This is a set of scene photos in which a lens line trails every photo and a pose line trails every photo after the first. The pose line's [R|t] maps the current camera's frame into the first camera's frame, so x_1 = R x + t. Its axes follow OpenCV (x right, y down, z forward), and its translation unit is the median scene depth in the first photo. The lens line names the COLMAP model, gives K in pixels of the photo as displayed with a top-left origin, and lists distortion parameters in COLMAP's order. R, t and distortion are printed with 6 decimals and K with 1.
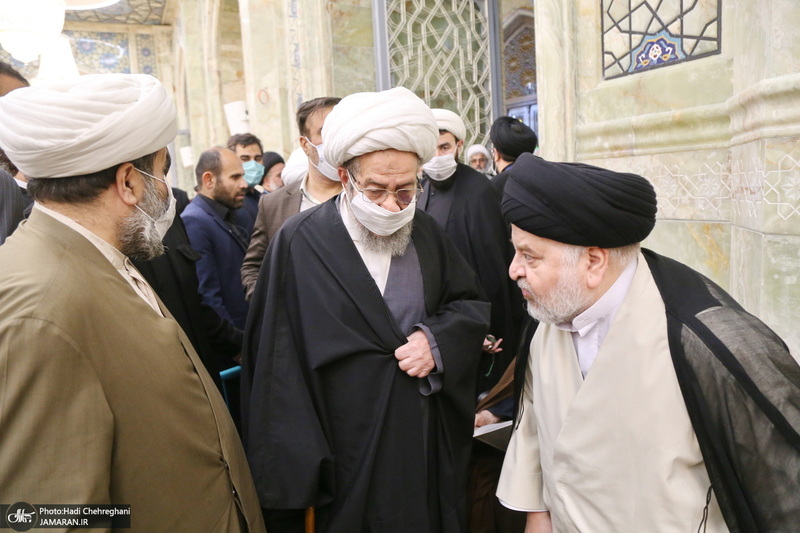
lens RADIAL K [[550.0, 0, 402.8], [0, 550.0, 264.2], [0, 0, 1]] dist [-0.056803, 0.012291]
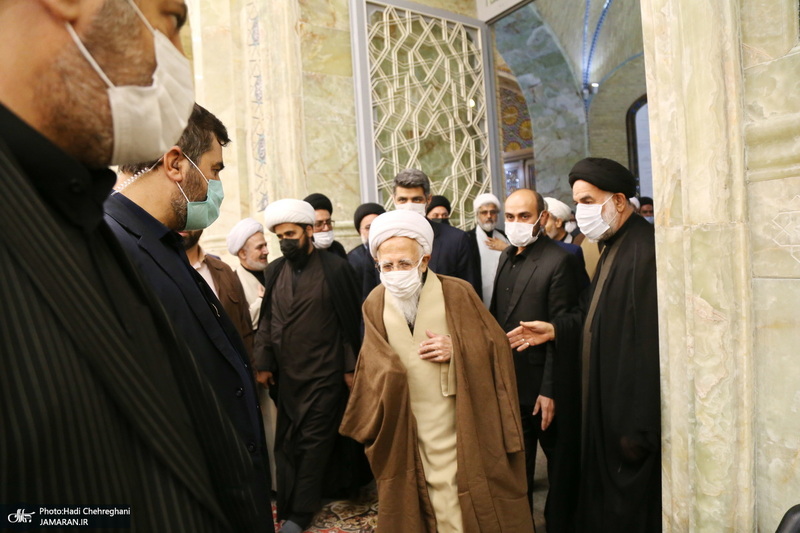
lens RADIAL K [[550.0, 0, 395.1], [0, 550.0, 264.4], [0, 0, 1]] dist [-0.056803, 0.012291]
pose [[0.998213, -0.010027, 0.058903, -0.037652], [0.016672, 0.993405, -0.113440, -0.018697], [-0.057377, 0.114220, 0.991797, 0.194617]]
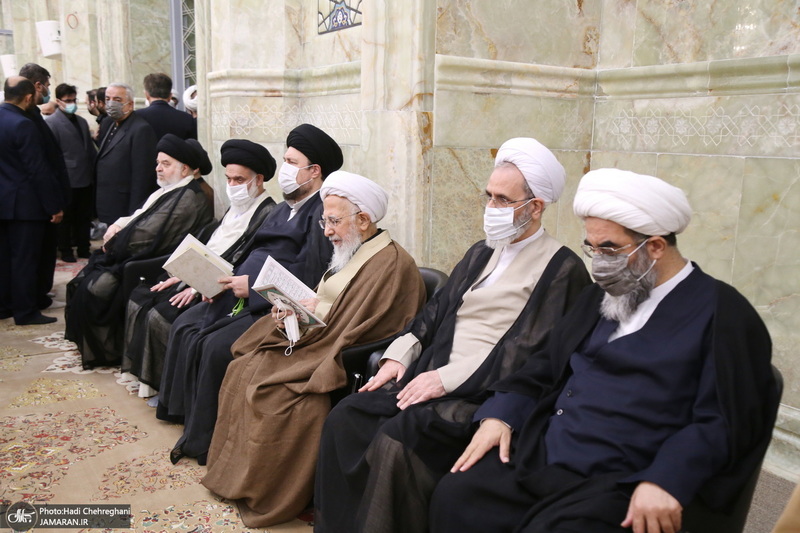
lens RADIAL K [[731.0, 0, 400.5], [0, 731.0, 267.1], [0, 0, 1]] dist [0.063161, 0.000000]
pose [[0.994187, 0.056265, 0.091801, 0.292948], [-0.060156, 0.997380, 0.040185, 0.077559], [-0.089299, -0.045474, 0.994966, -0.555798]]
